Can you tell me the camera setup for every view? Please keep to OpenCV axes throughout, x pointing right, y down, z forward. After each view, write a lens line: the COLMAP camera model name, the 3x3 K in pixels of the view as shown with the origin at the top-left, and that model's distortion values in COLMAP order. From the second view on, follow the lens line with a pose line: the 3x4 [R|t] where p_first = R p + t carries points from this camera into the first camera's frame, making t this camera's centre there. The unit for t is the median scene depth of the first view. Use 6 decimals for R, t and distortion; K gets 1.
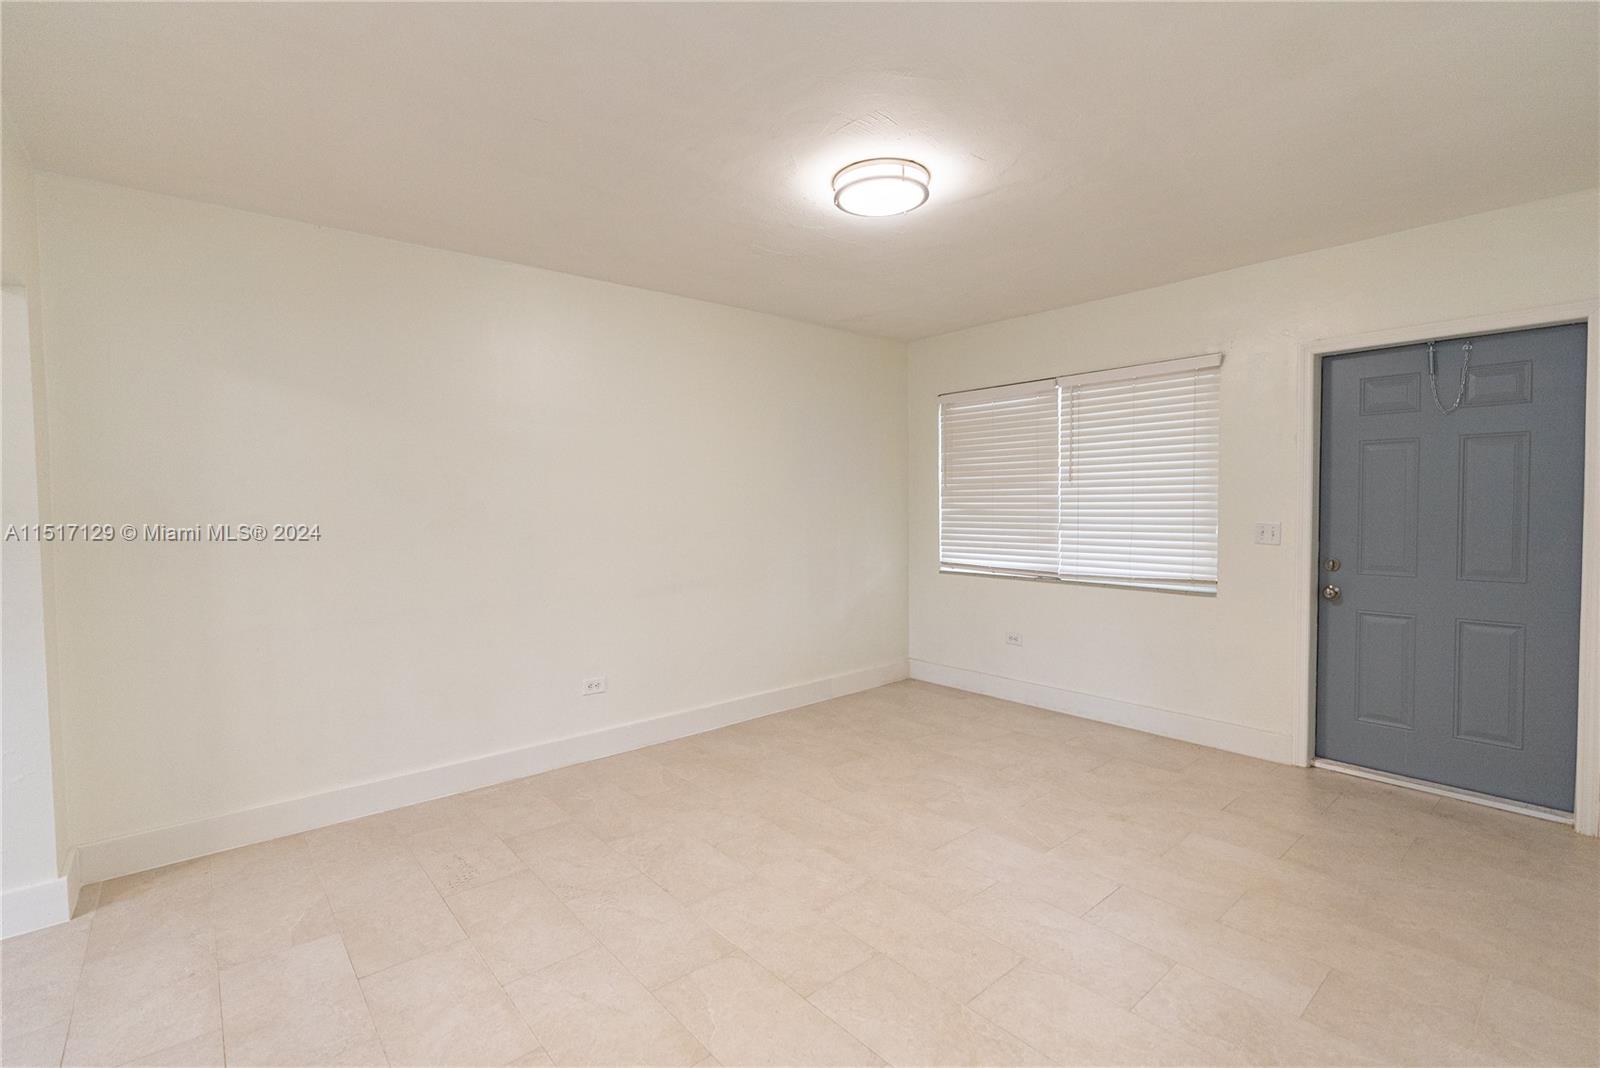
lens RADIAL K [[733.1, 0, 804.0], [0, 733.1, 531.9], [0, 0, 1]] dist [-0.014689, 0.005698]
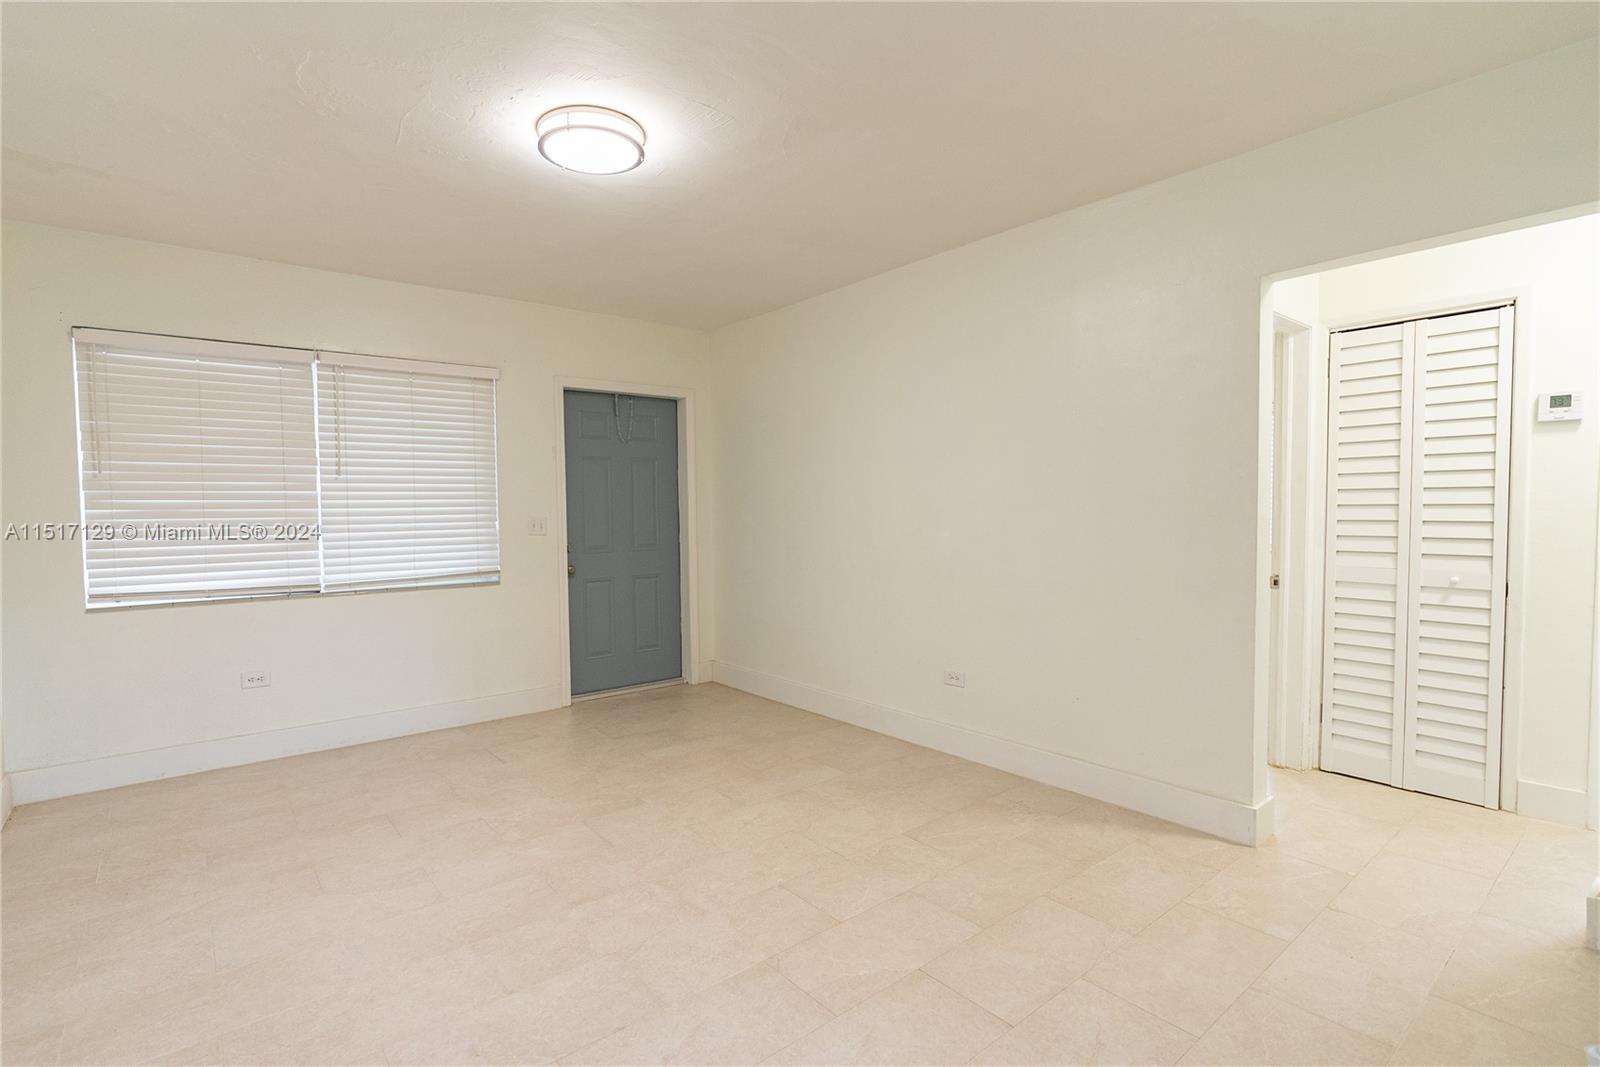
lens RADIAL K [[733.1, 0, 804.0], [0, 733.1, 531.4], [0, 0, 1]] dist [-0.014689, 0.005698]
pose [[0.028063, -0.025900, 0.999271, -0.506527], [0.050593, 0.998420, 0.024457, 0.003365], [-0.998325, 0.049869, 0.029329, 0.453723]]
